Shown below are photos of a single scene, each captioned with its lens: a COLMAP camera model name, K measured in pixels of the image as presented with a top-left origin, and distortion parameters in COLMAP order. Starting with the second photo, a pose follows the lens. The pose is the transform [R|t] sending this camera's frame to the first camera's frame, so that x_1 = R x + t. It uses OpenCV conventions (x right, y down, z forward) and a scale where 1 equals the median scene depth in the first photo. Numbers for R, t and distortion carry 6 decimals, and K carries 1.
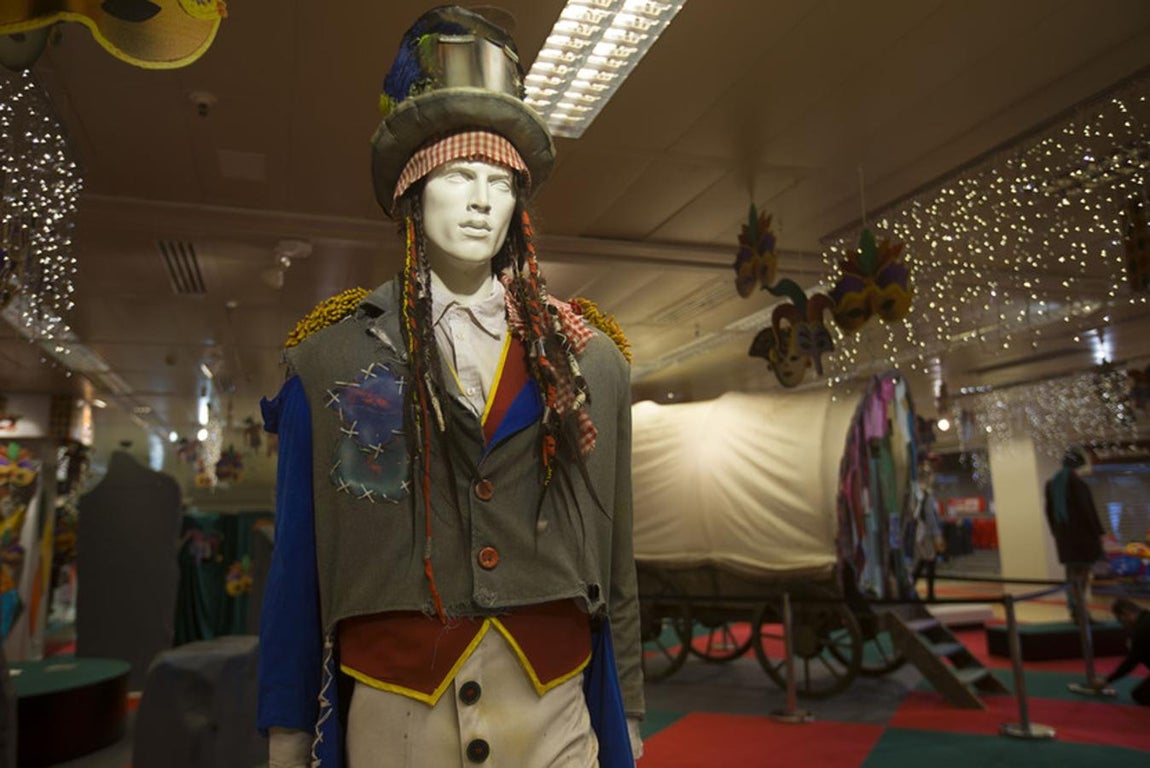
lens RADIAL K [[879.1, 0, 580.0], [0, 879.1, 383.9], [0, 0, 1]] dist [0.002679, 0.002109]
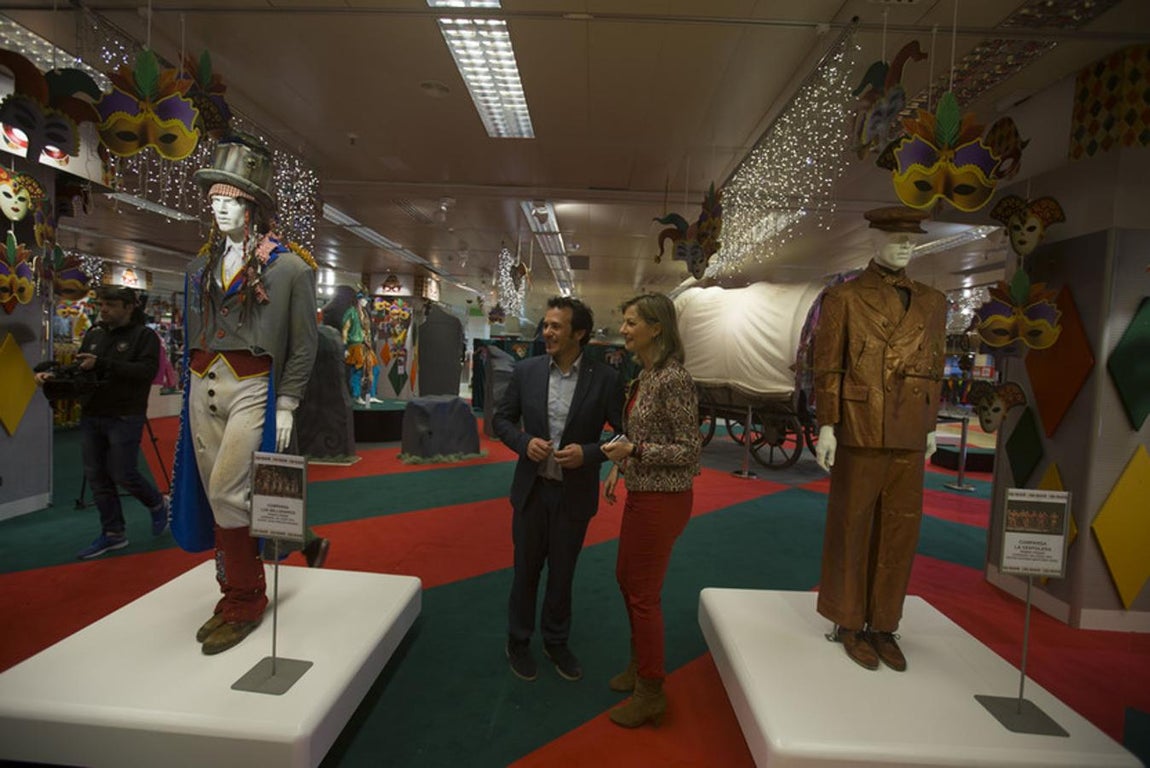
lens RADIAL K [[534.9, 0, 570.7], [0, 534.9, 384.3], [0, 0, 1]] dist [-0.053611, 0.000873]
pose [[0.931397, 0.092819, -0.351971, 0.235811], [-0.018605, 0.977817, 0.208631, -0.004234], [0.363528, -0.187770, 0.912464, -0.032481]]
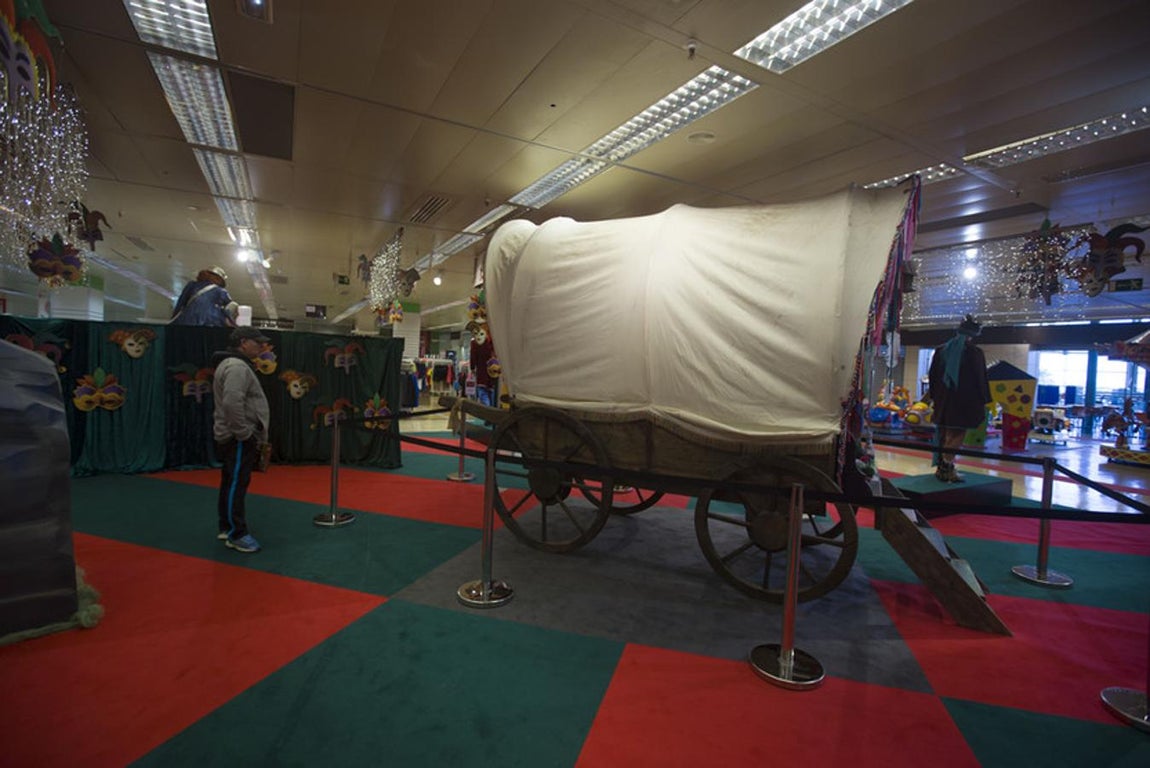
lens RADIAL K [[534.9, 0, 574.1], [0, 534.9, 386.3], [0, 0, 1]] dist [-0.053611, 0.000873]
pose [[0.983897, 0.060488, 0.168189, 0.008153], [-0.092321, 0.977735, 0.188442, 0.100511], [-0.153046, -0.200935, 0.967575, 0.594621]]
